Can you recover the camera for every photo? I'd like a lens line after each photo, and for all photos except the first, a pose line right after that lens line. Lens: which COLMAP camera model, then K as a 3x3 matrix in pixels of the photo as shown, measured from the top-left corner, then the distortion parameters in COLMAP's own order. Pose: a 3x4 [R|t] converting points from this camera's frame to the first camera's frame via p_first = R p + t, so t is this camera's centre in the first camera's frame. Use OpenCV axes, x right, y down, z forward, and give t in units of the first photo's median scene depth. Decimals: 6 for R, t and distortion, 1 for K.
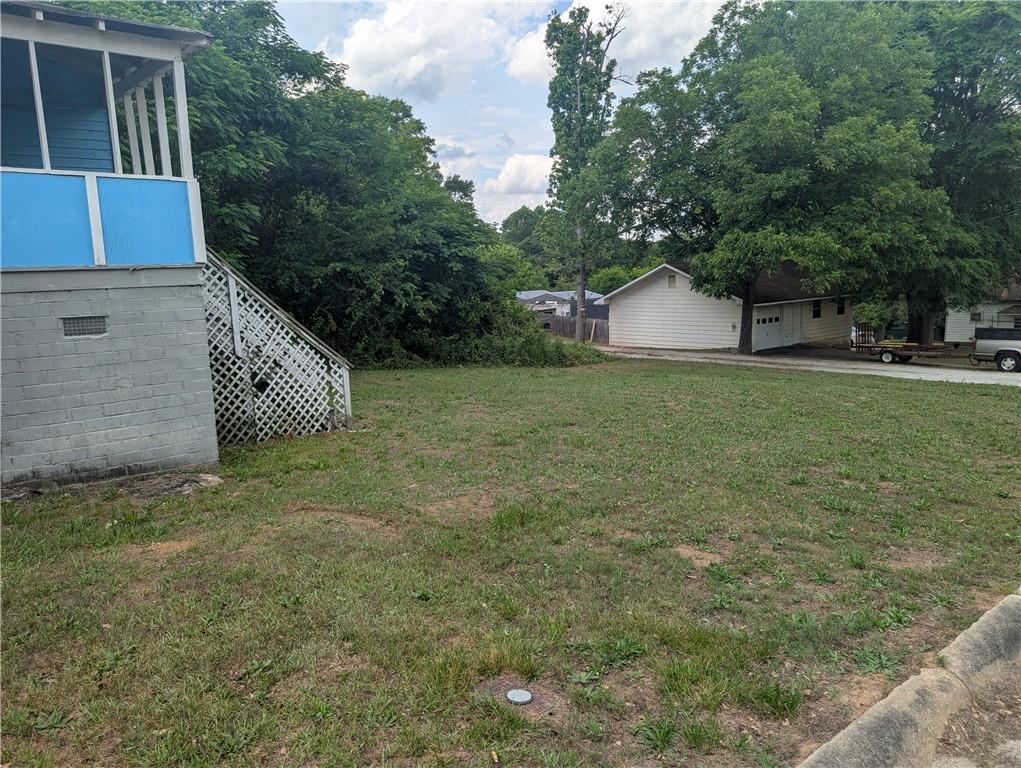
lens RADIAL K [[738.9, 0, 511.3], [0, 738.9, 381.3], [0, 0, 1]] dist [-0.001590, -0.004381]
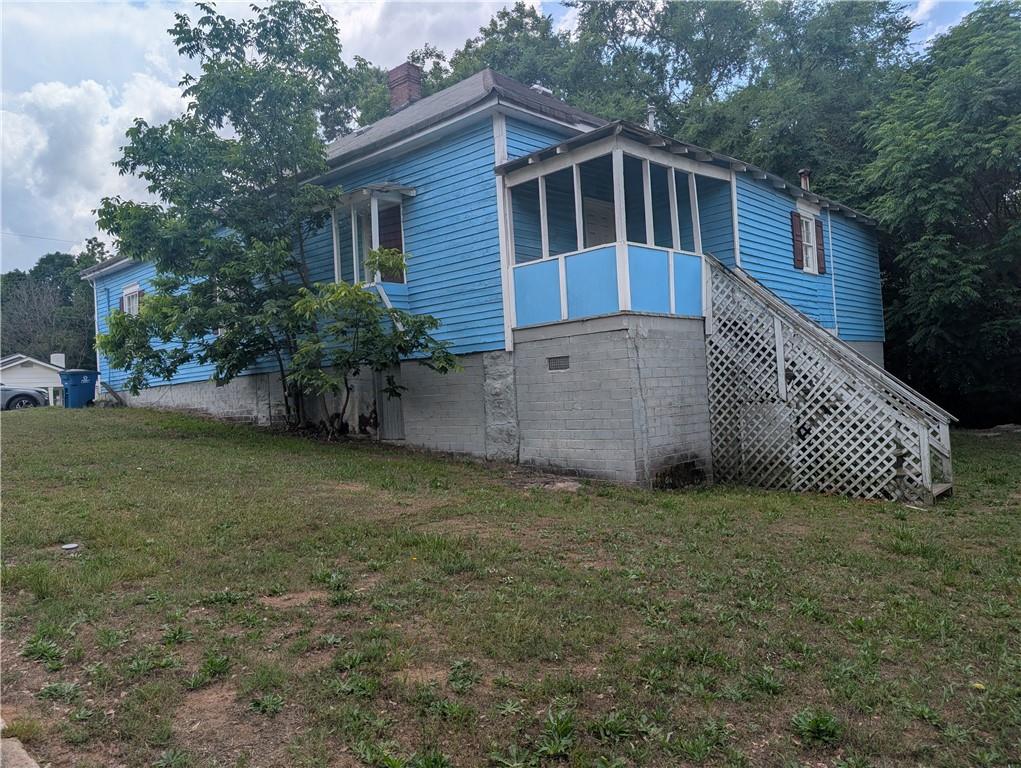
lens RADIAL K [[738.9, 0, 510.6], [0, 738.9, 386.8], [0, 0, 1]] dist [-0.001590, -0.004381]
pose [[0.033782, 0.022638, -0.999173, 0.573117], [-0.094559, 0.995331, 0.019354, -0.033703], [0.994946, 0.093827, 0.035765, 0.595556]]
